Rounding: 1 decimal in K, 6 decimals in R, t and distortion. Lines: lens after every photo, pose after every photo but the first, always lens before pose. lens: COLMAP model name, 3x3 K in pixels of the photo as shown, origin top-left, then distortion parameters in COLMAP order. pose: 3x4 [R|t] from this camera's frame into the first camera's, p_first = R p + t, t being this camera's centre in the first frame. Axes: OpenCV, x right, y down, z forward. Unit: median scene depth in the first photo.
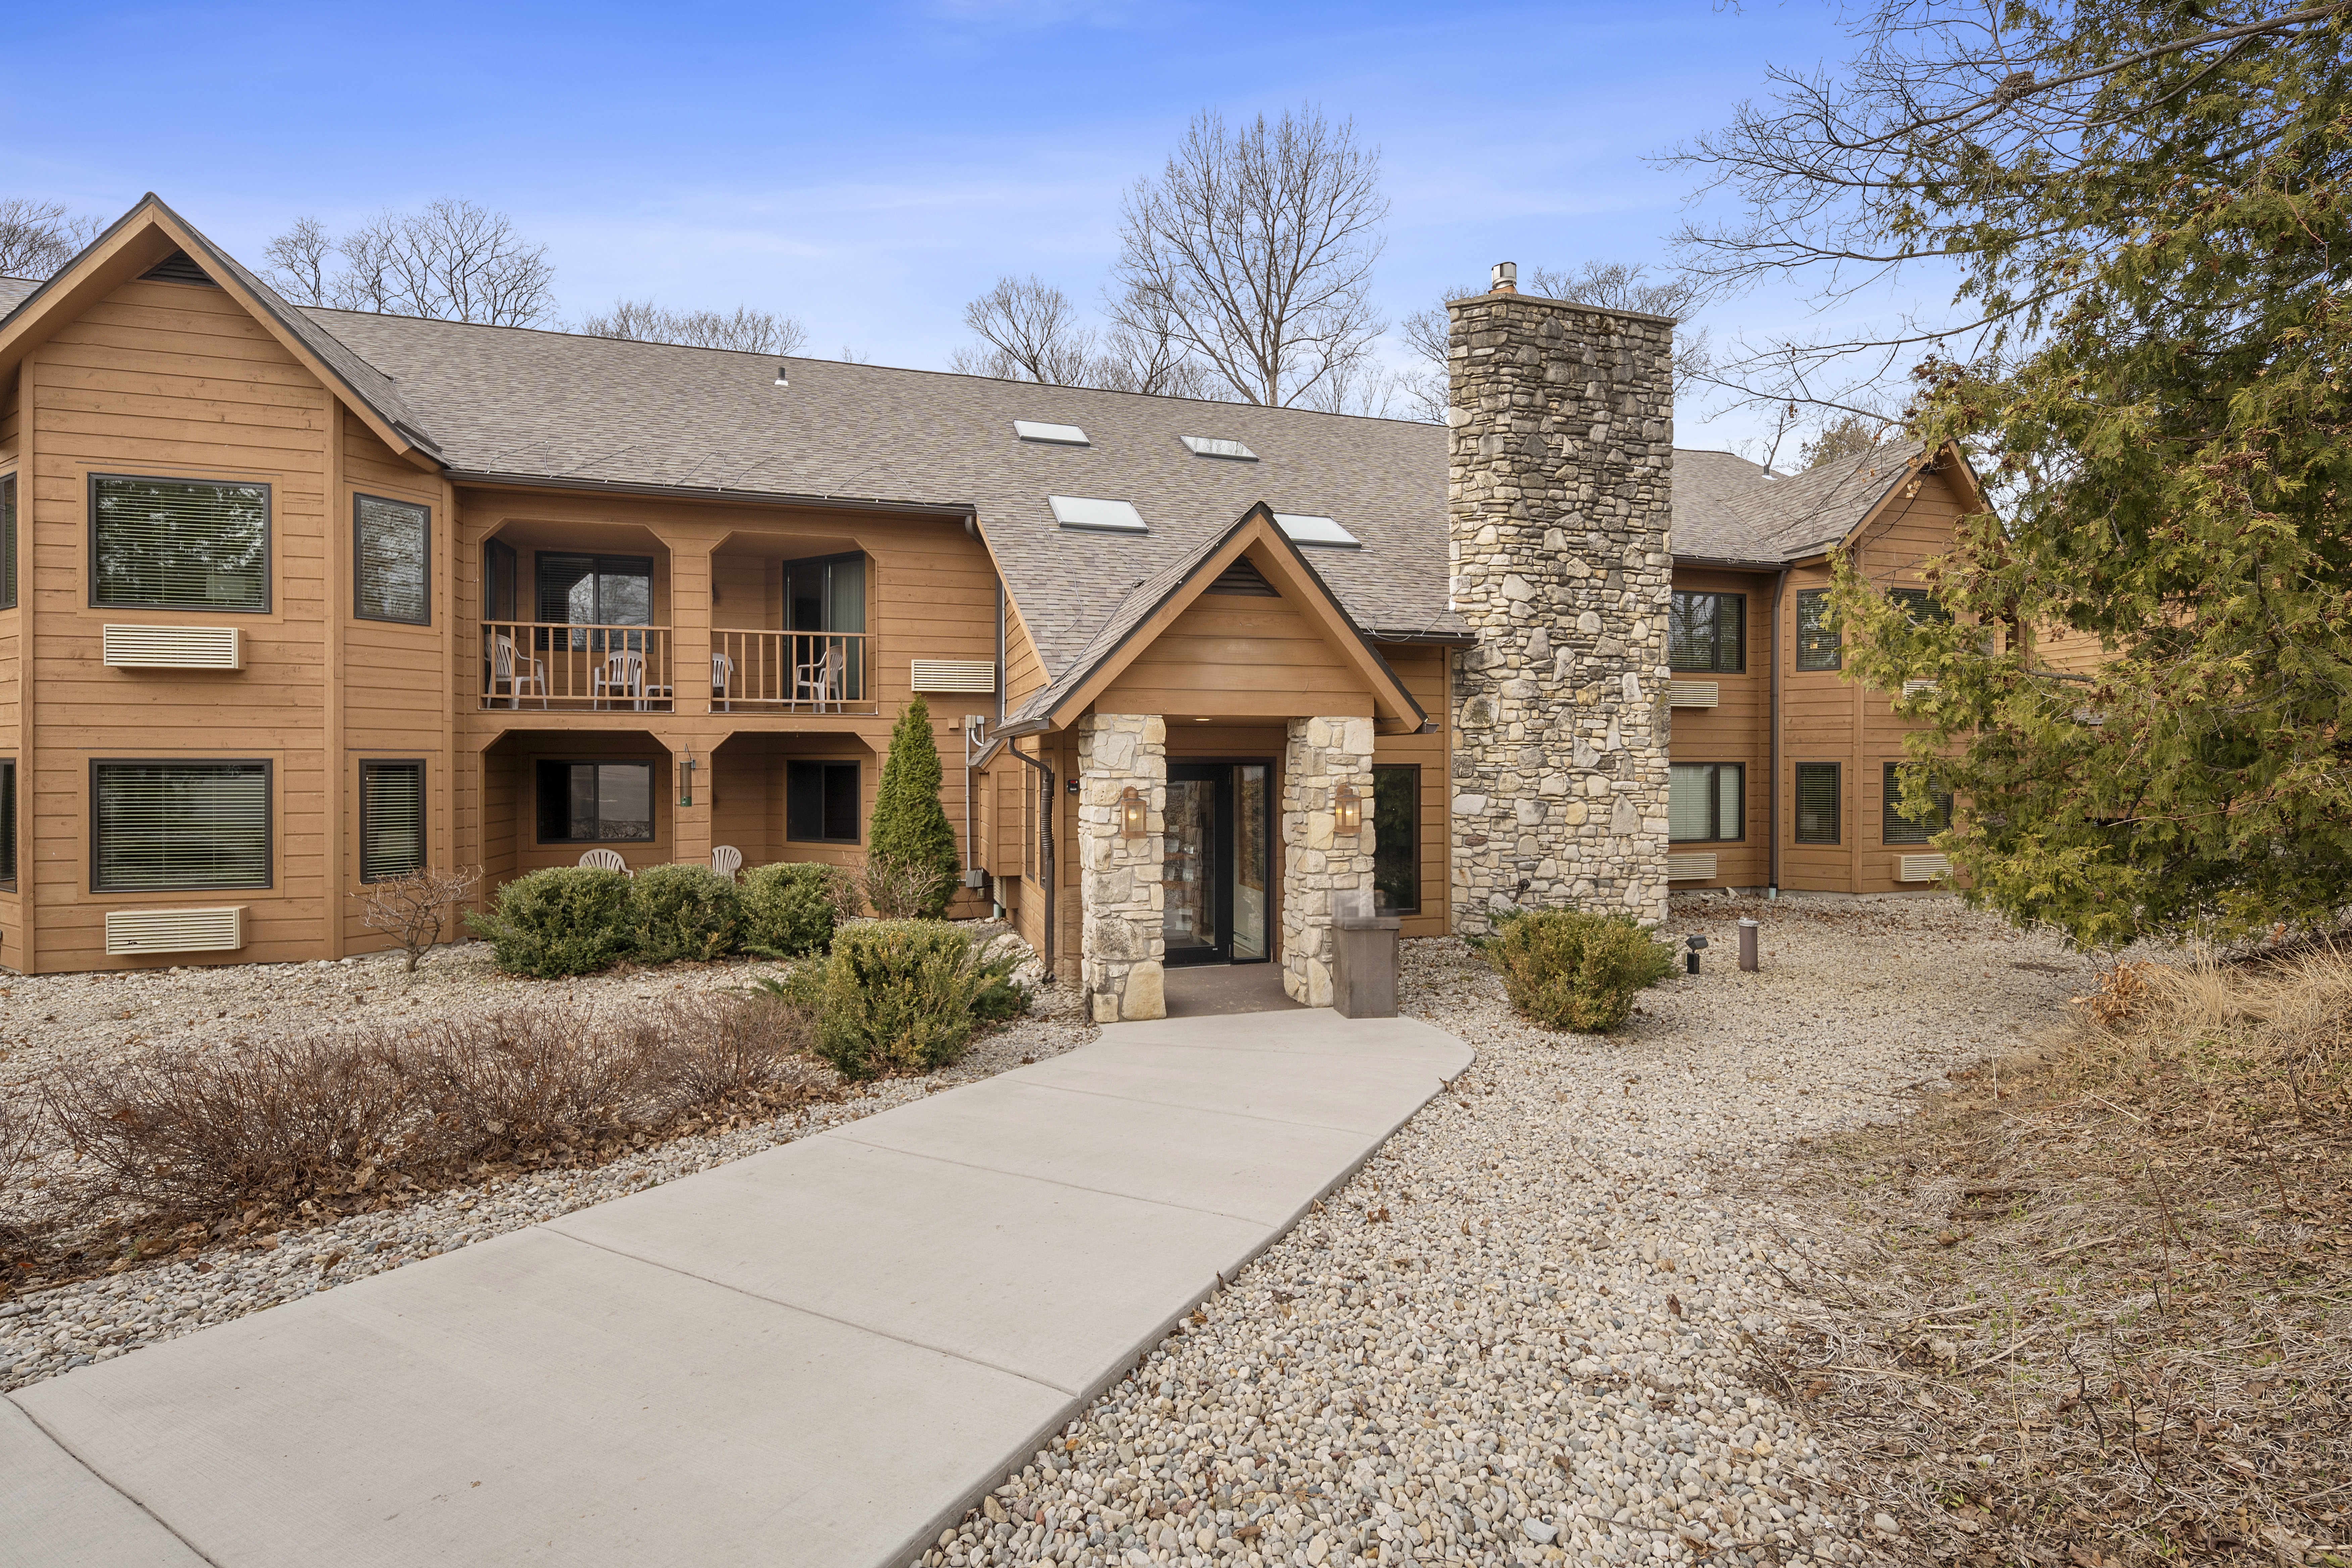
lens RADIAL K [[1025.4, 0, 1169.6], [0, 1025.4, 755.3], [0, 0, 1]] dist [0.002448, -0.002764]
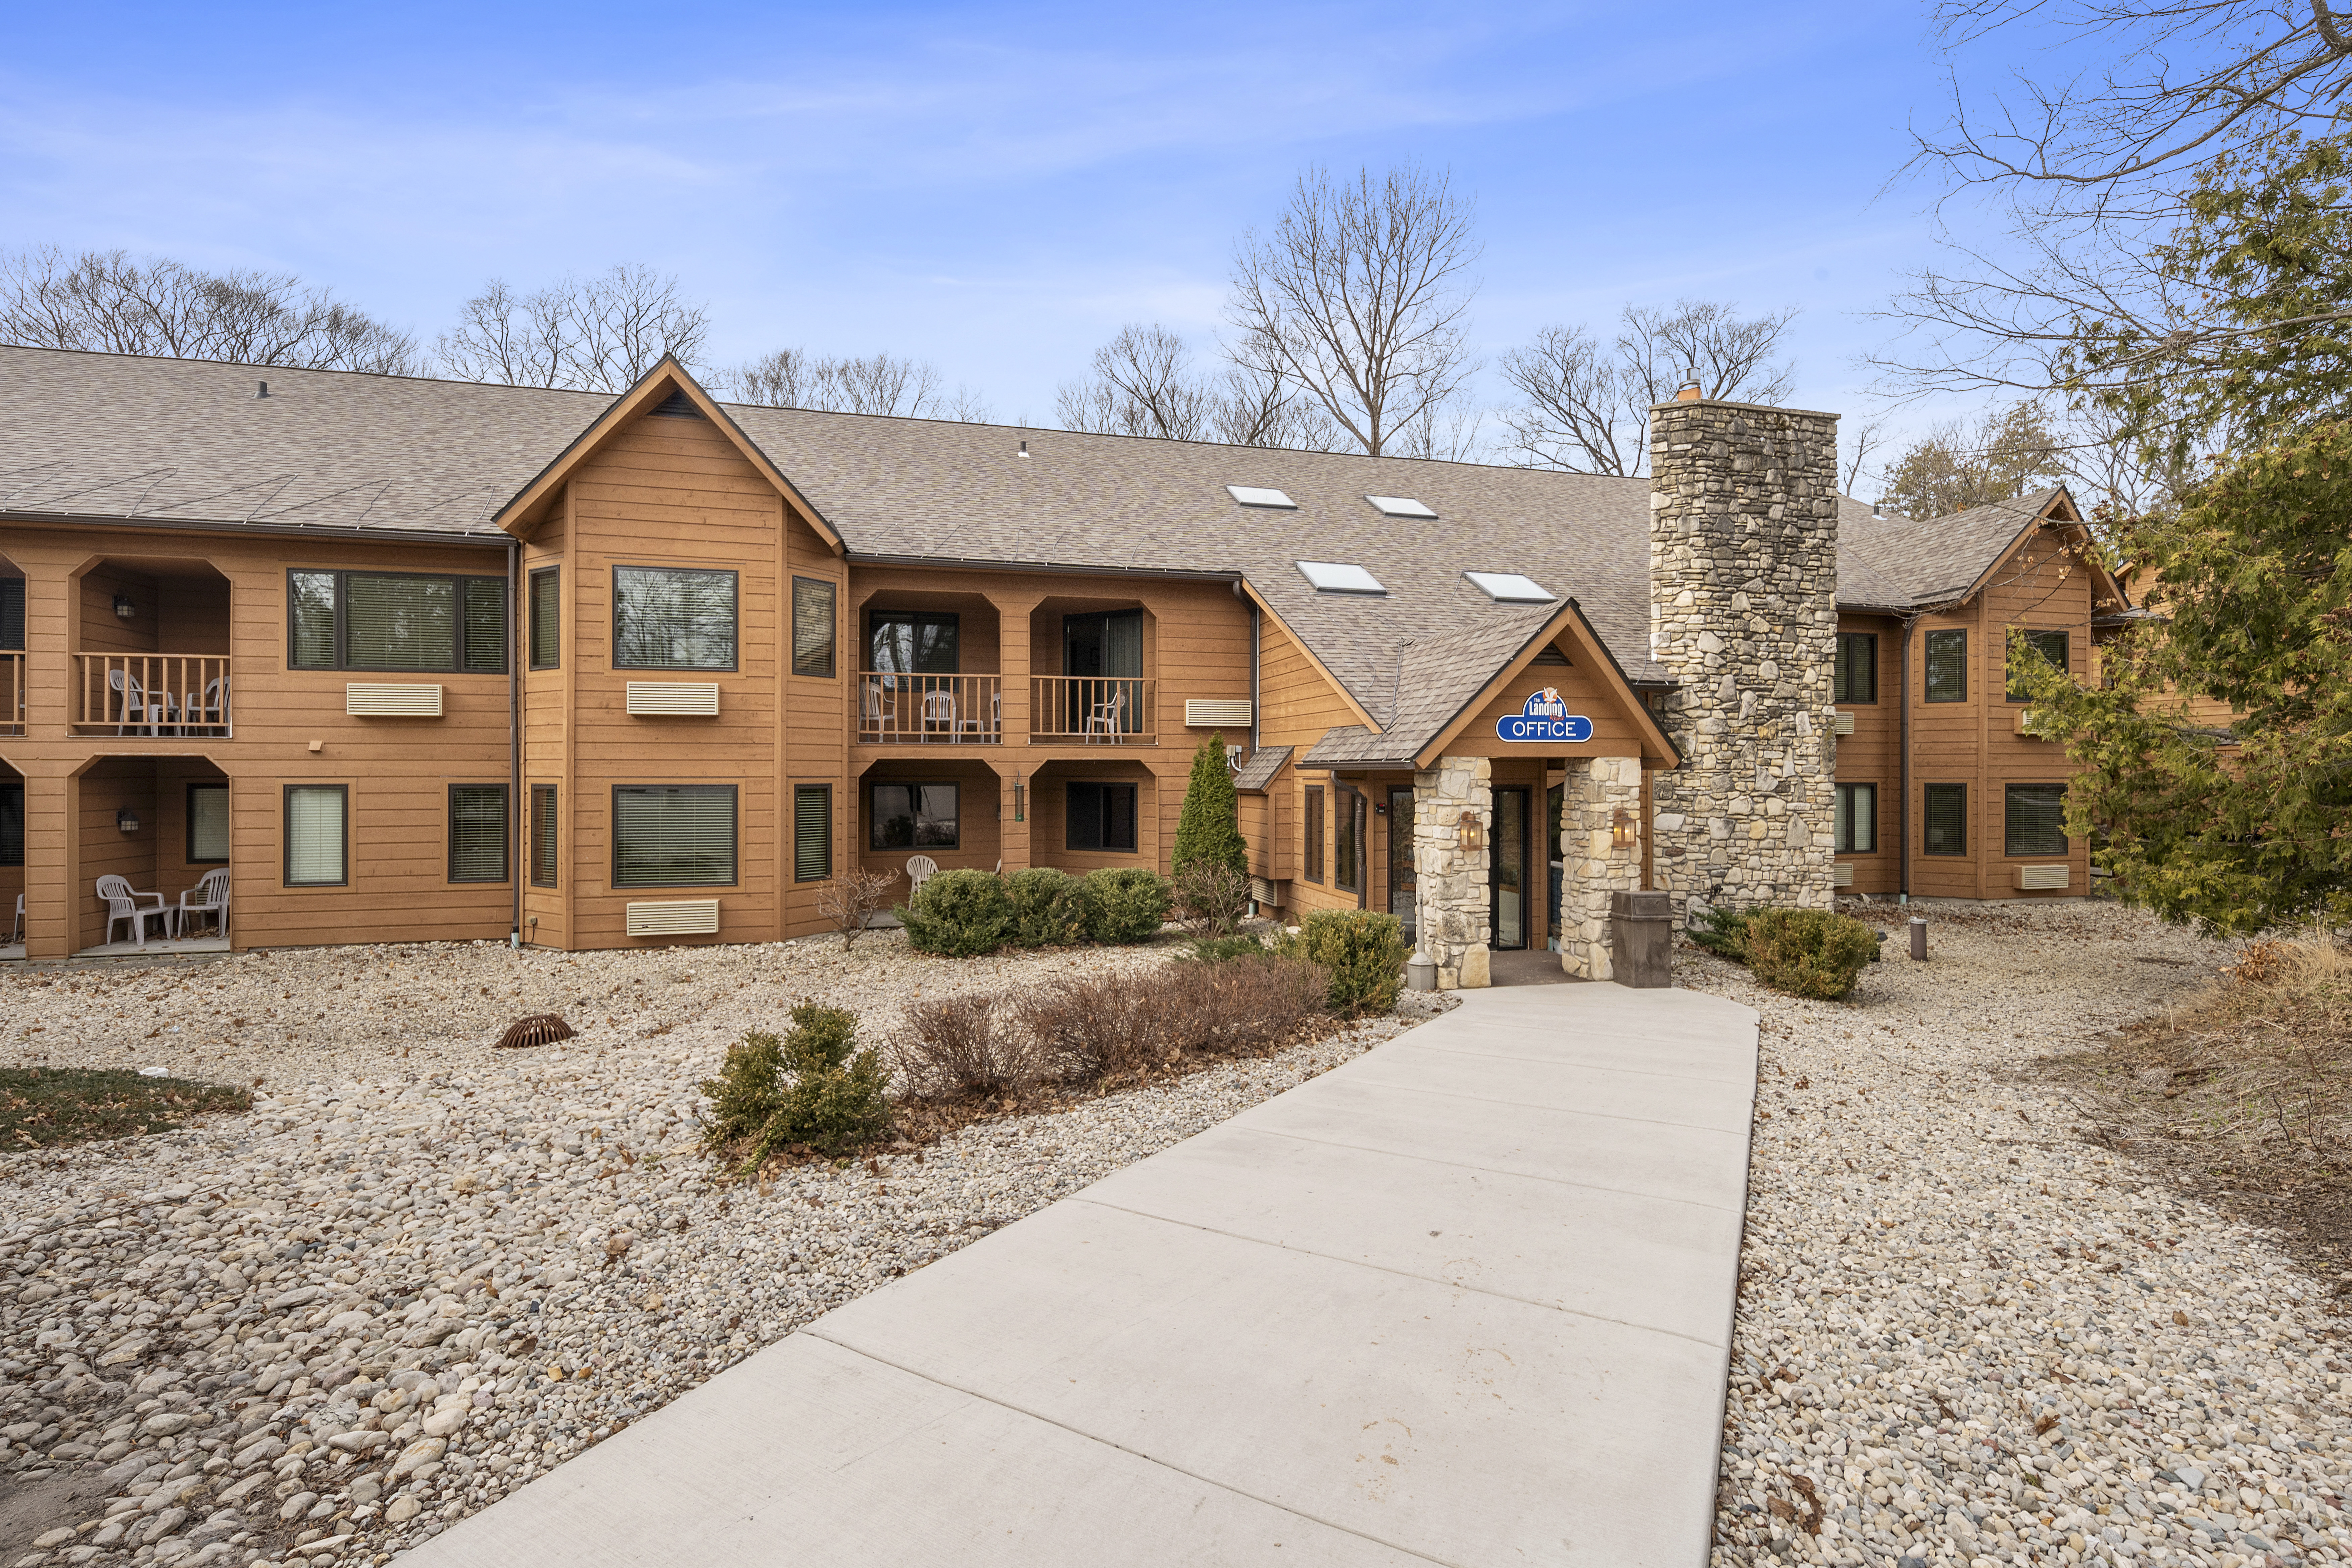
lens RADIAL K [[1025.4, 0, 1169.6], [0, 1025.4, 755.3], [0, 0, 1]] dist [0.002448, -0.002764]
pose [[0.999236, 0.000615, -0.039083, -0.246880], [-0.000870, 0.999978, -0.006509, -0.022010], [0.039078, 0.006538, 0.999215, -0.226391]]
